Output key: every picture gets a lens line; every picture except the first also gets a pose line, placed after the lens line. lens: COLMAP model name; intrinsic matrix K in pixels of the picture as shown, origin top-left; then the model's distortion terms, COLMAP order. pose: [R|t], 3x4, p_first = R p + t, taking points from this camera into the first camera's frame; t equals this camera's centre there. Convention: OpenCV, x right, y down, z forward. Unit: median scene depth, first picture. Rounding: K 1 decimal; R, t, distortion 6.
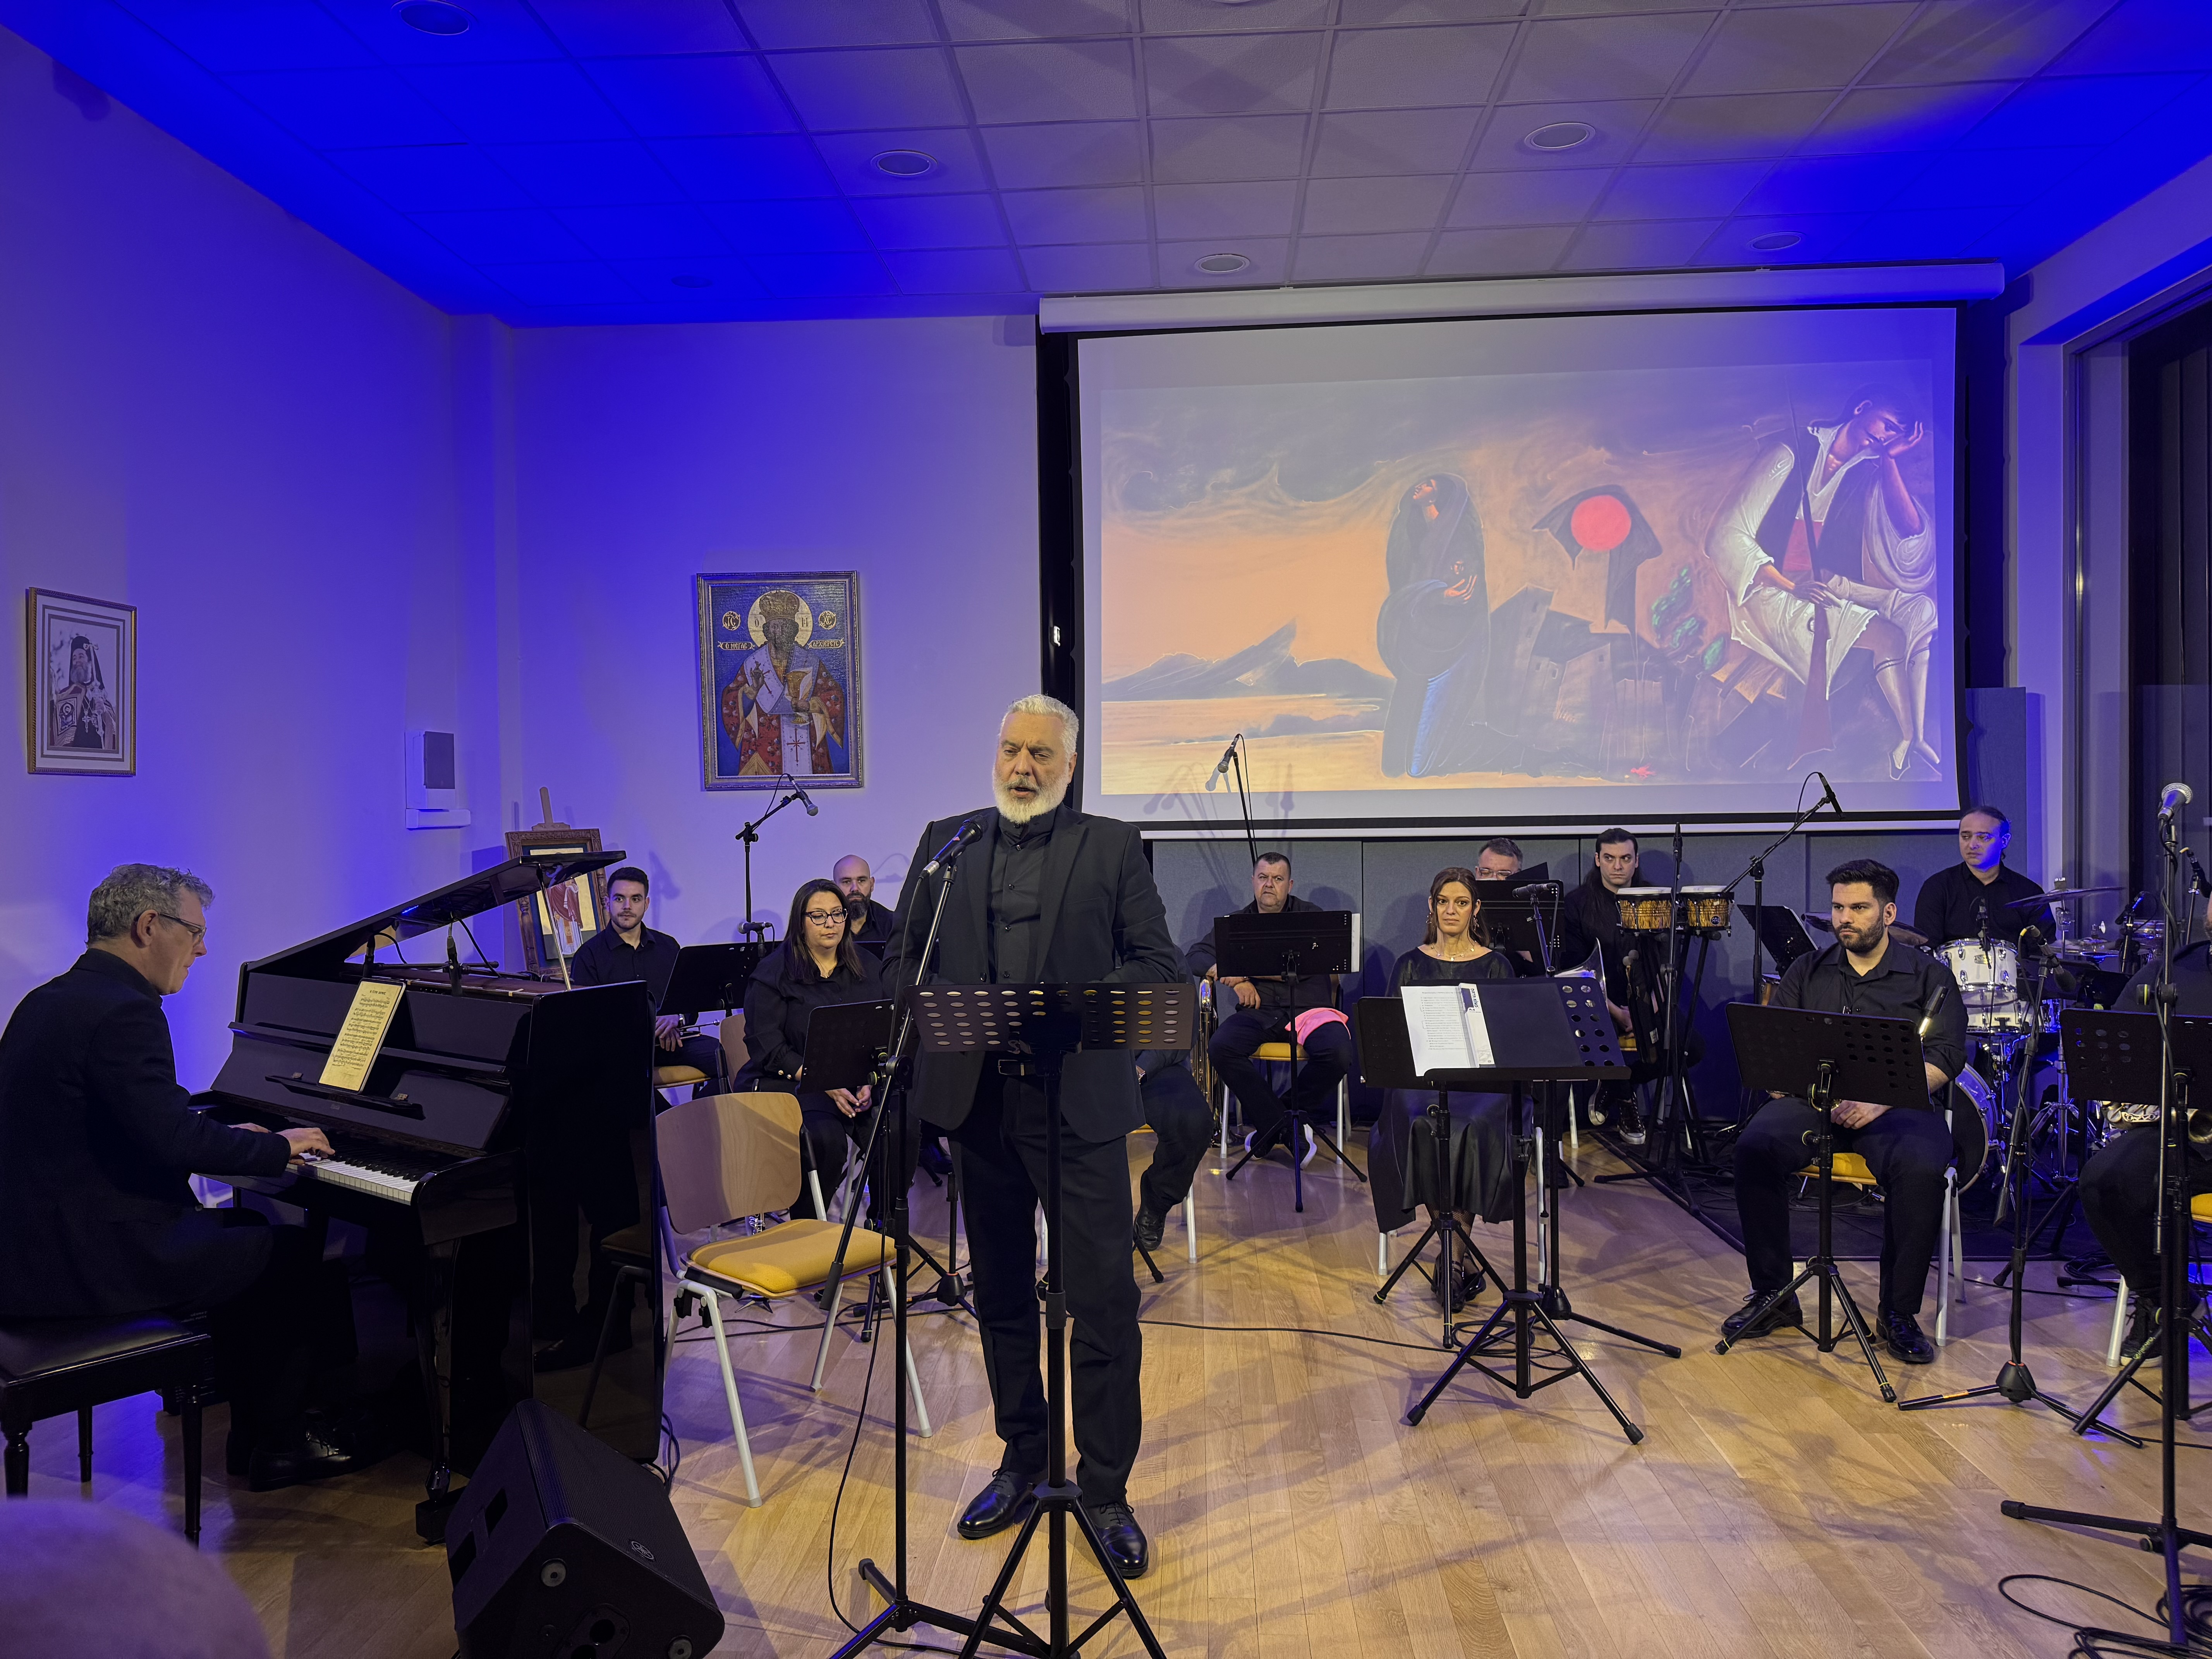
lens RADIAL K [[1540.5, 0, 1107.5], [0, 1540.5, 834.7], [0, 0, 1]] dist [0.042167, -0.041525]
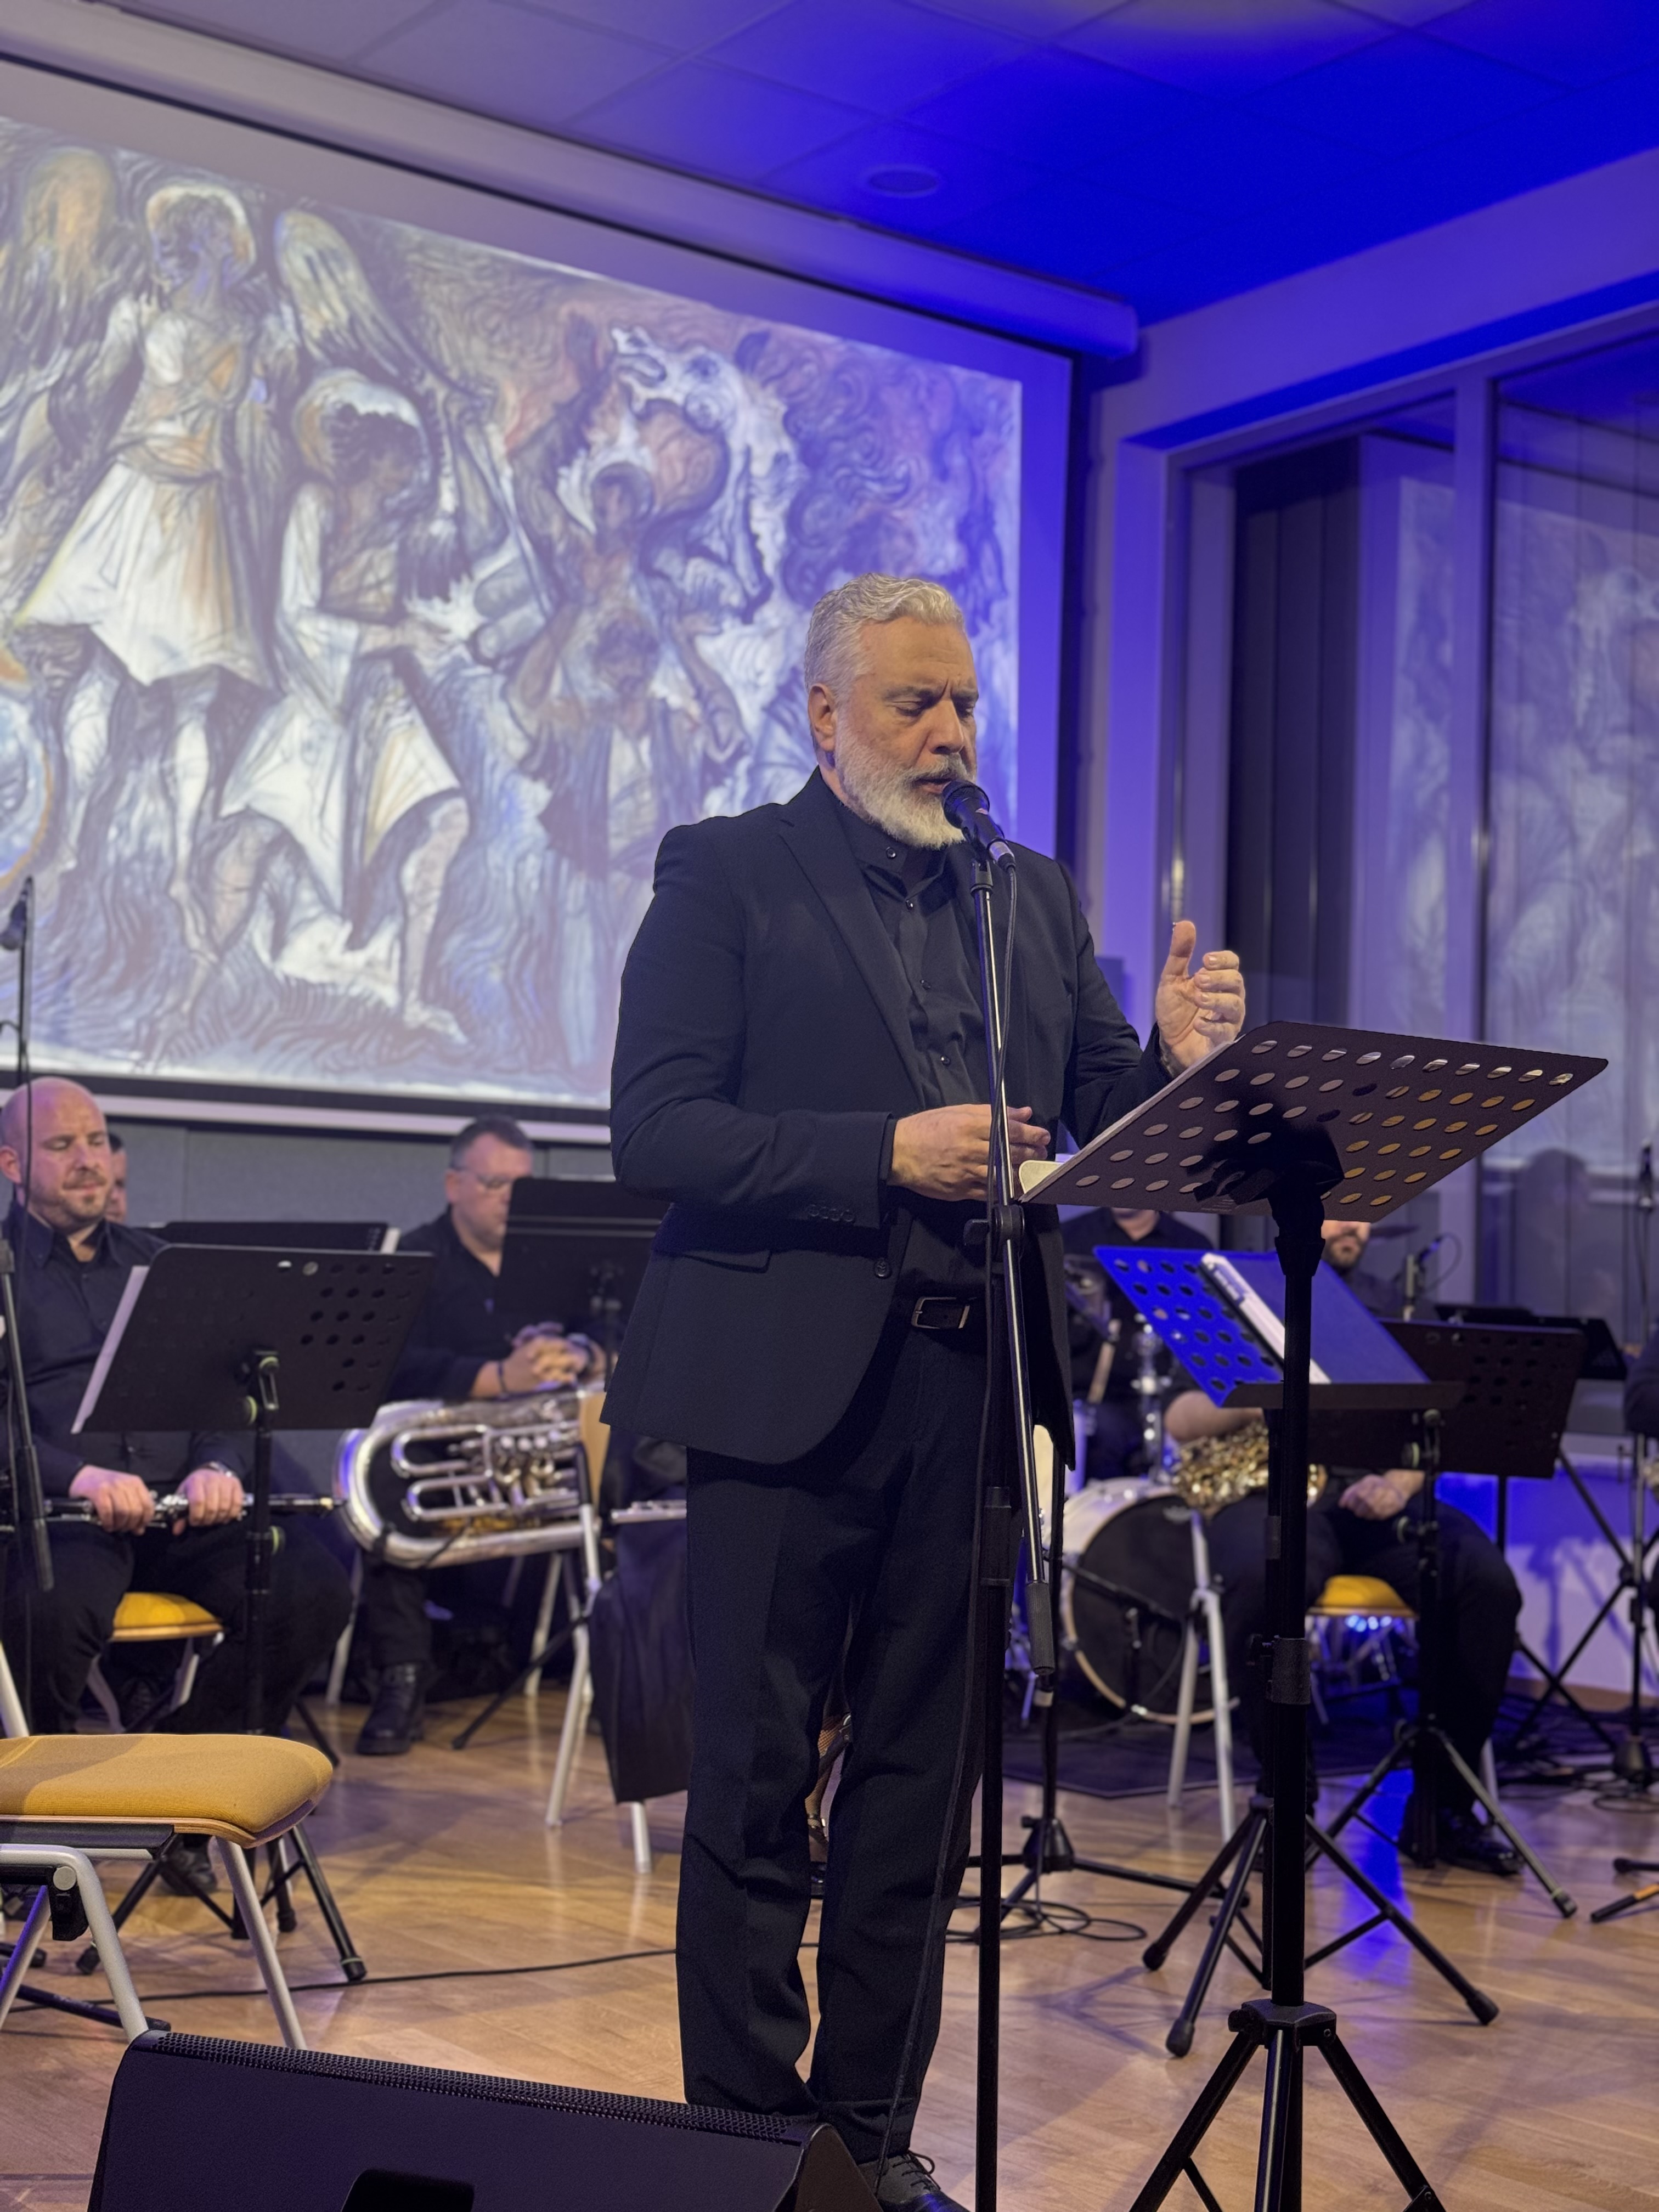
lens RADIAL K [[3056.0, 0, 839.8], [0, 3056.0, 1095.8], [0, 0, 1]] dist [0.143196, 0.000000]
pose [[0.761221, 0.075857, 0.644040, -0.350756], [-0.024455, 0.995786, -0.088383, 0.085545], [-0.648031, 0.051529, 0.759869, 0.113450]]
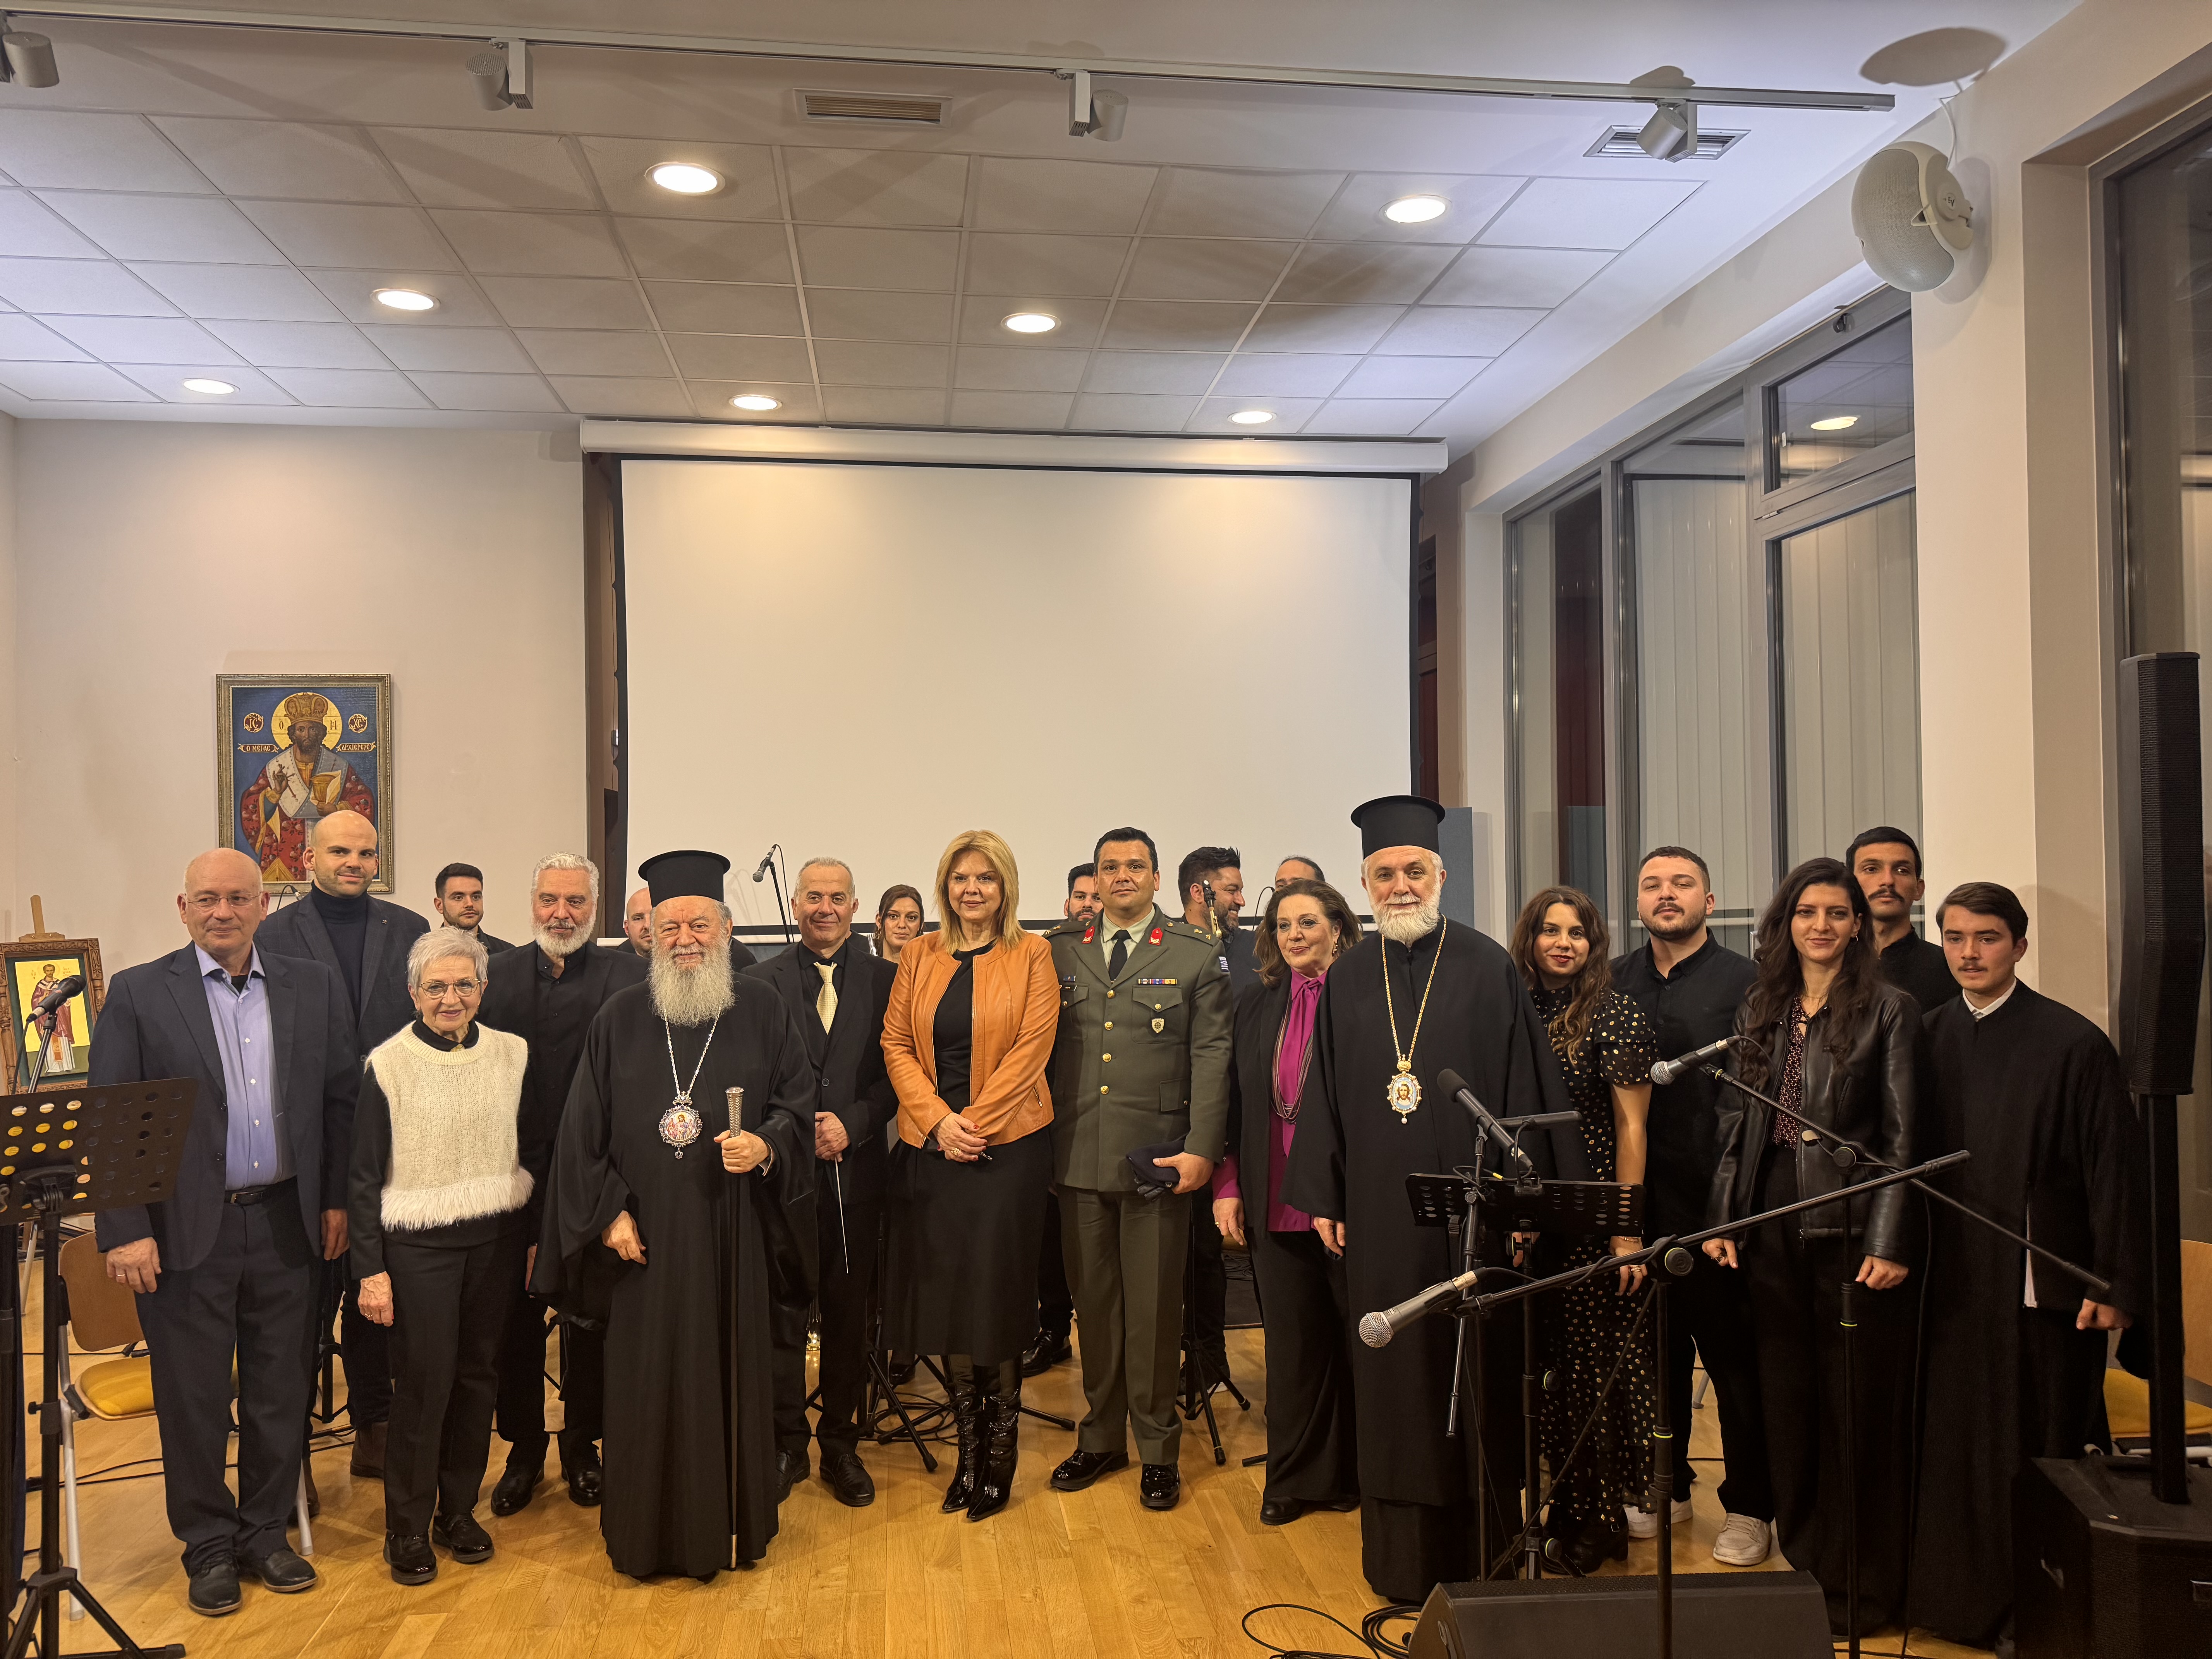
lens RADIAL K [[1540.5, 0, 1104.9], [0, 1540.5, 839.1], [0, 0, 1]] dist [0.042167, -0.041525]
pose [[0.981316, 0.005890, 0.192312, 0.111013], [0.001771, 0.999213, -0.039638, -0.028760], [-0.192394, 0.039238, 0.980533, -0.073392]]
